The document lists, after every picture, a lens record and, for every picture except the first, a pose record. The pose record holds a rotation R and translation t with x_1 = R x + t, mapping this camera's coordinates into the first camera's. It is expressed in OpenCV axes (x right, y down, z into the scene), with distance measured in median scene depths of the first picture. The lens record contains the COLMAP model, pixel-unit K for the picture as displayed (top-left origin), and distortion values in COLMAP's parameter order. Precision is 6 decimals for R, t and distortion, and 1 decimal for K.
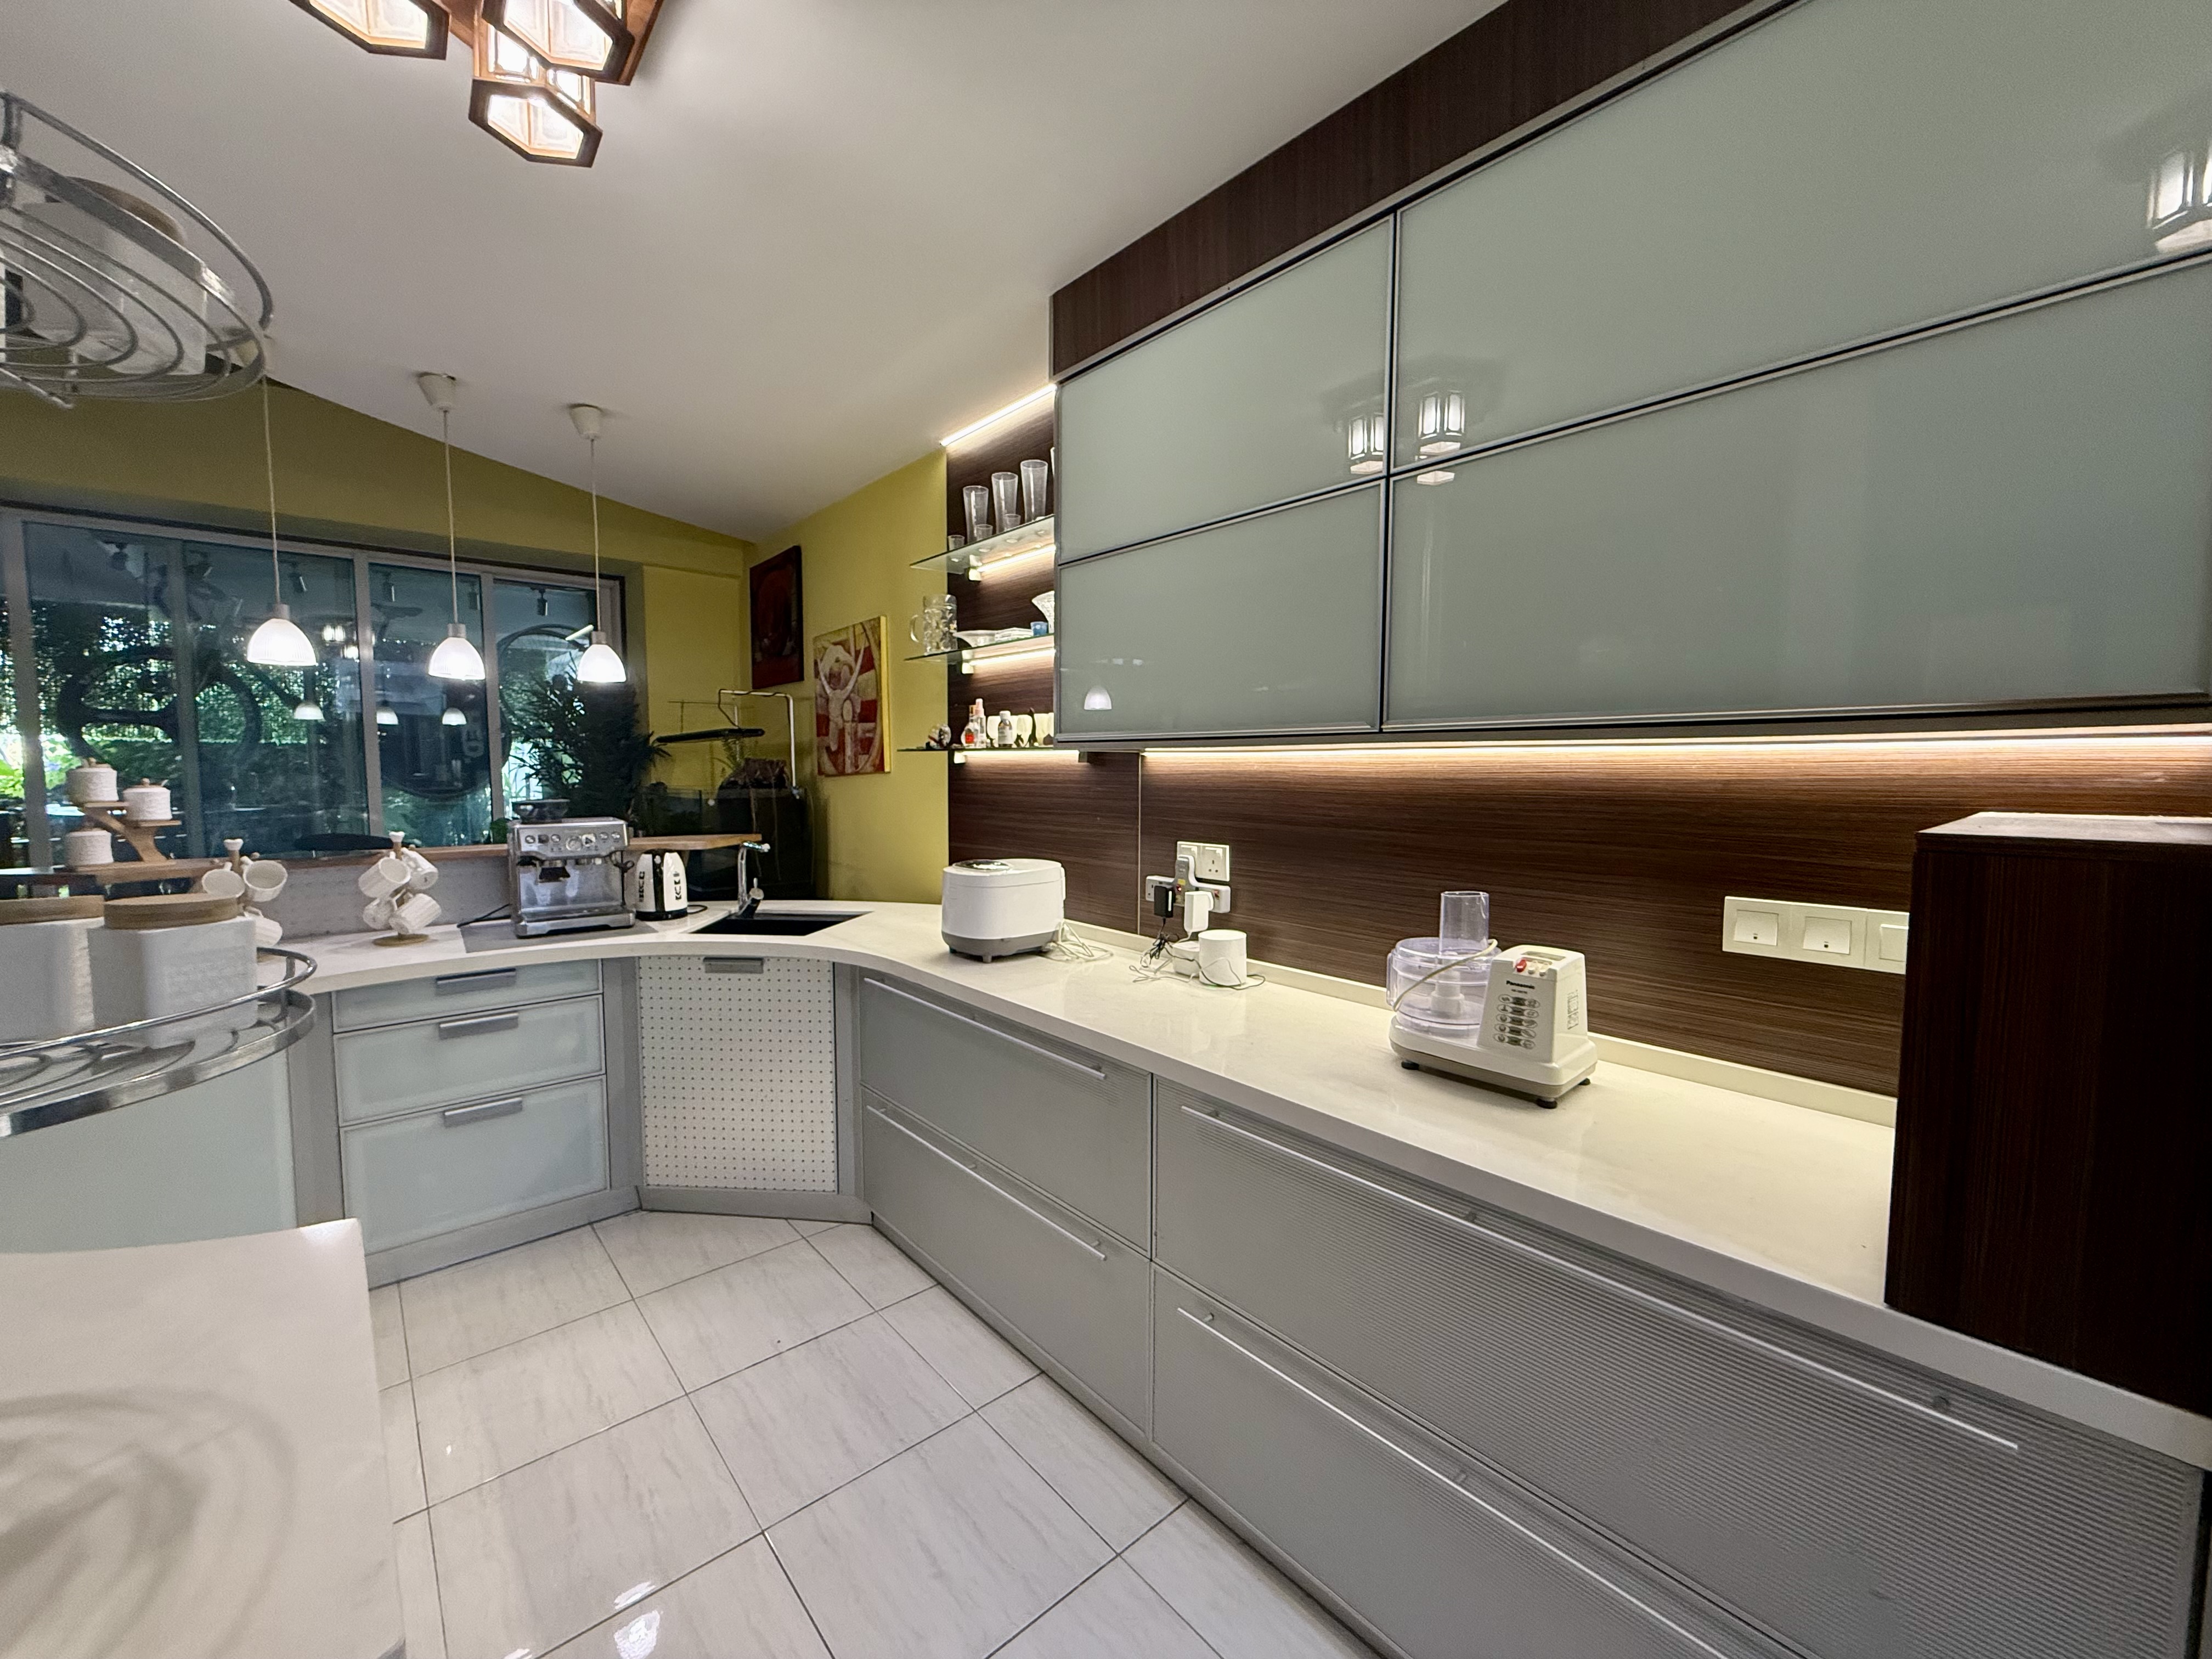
lens RADIAL K [[874.1, 0, 1094.6], [0, 874.1, 829.6], [0, 0, 1]] dist [-0.007437, -0.000186]
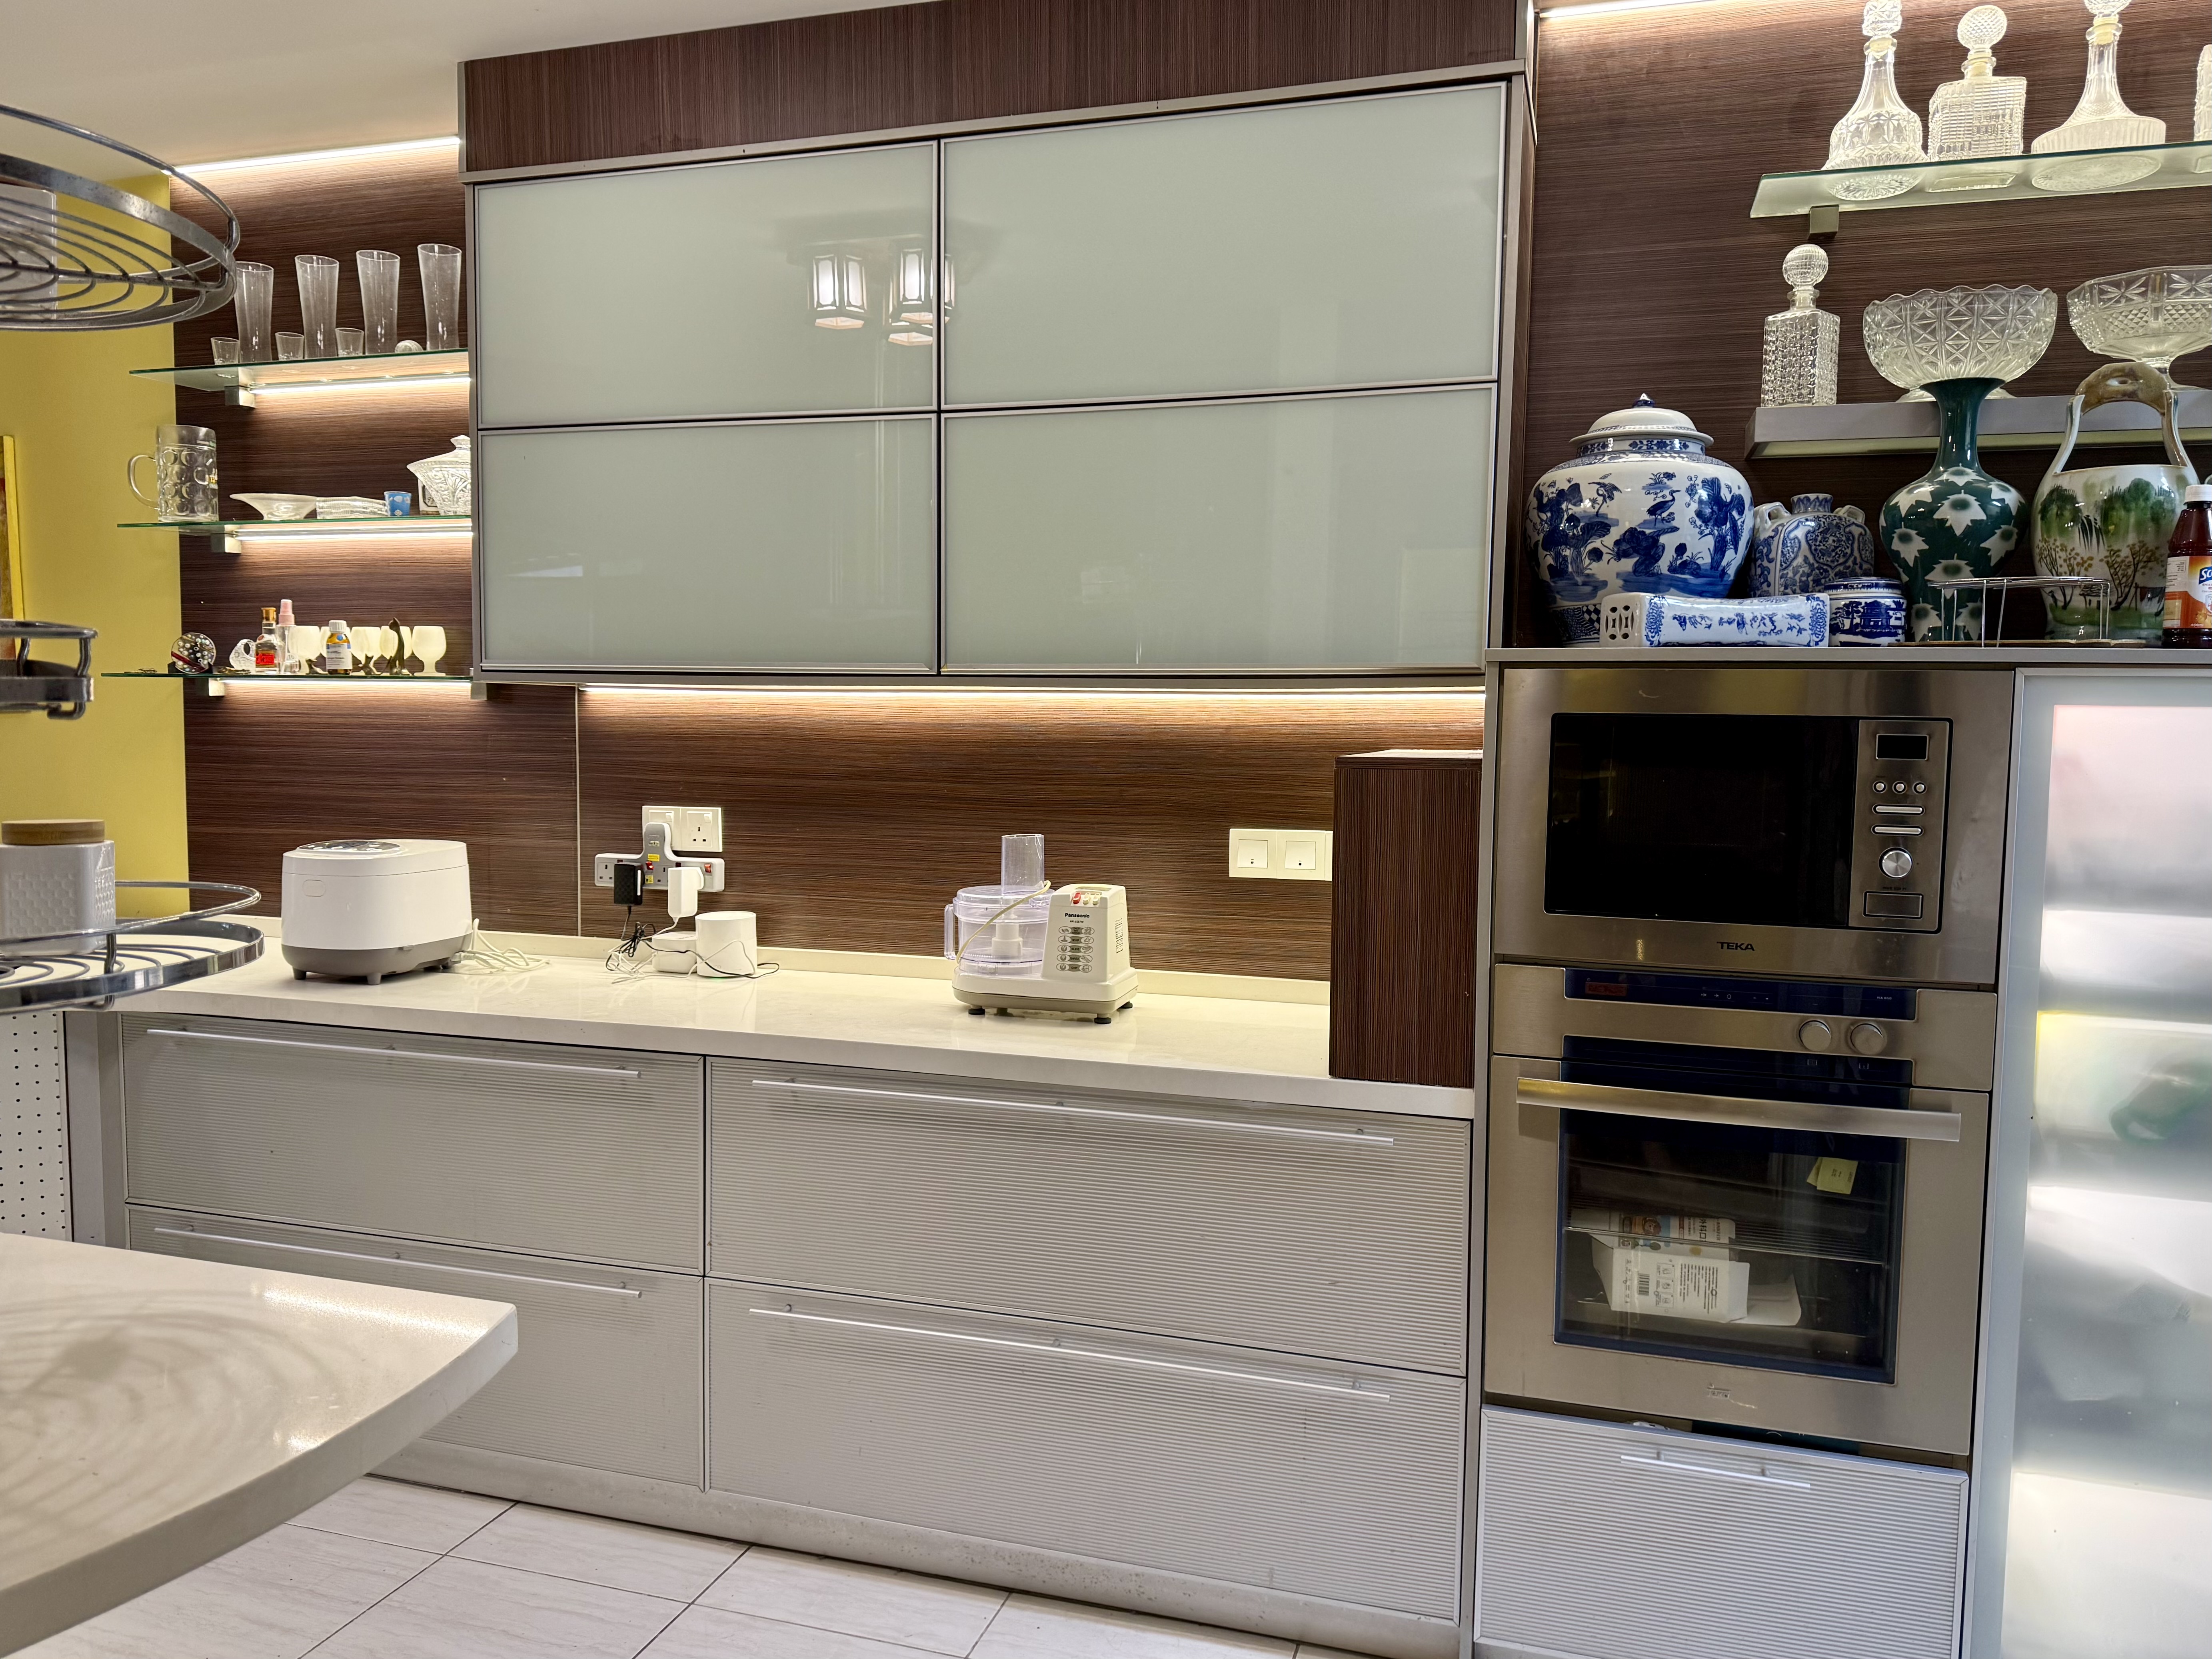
lens RADIAL K [[1546.6, 0, 1108.4], [0, 1546.6, 833.8], [0, 0, 1]] dist [-0.000115, -0.008296]
pose [[0.850044, -0.029886, 0.525864, -0.286826], [0.025843, 0.999553, 0.015031, 0.030395], [-0.526078, 0.000813, 0.850436, -0.383843]]
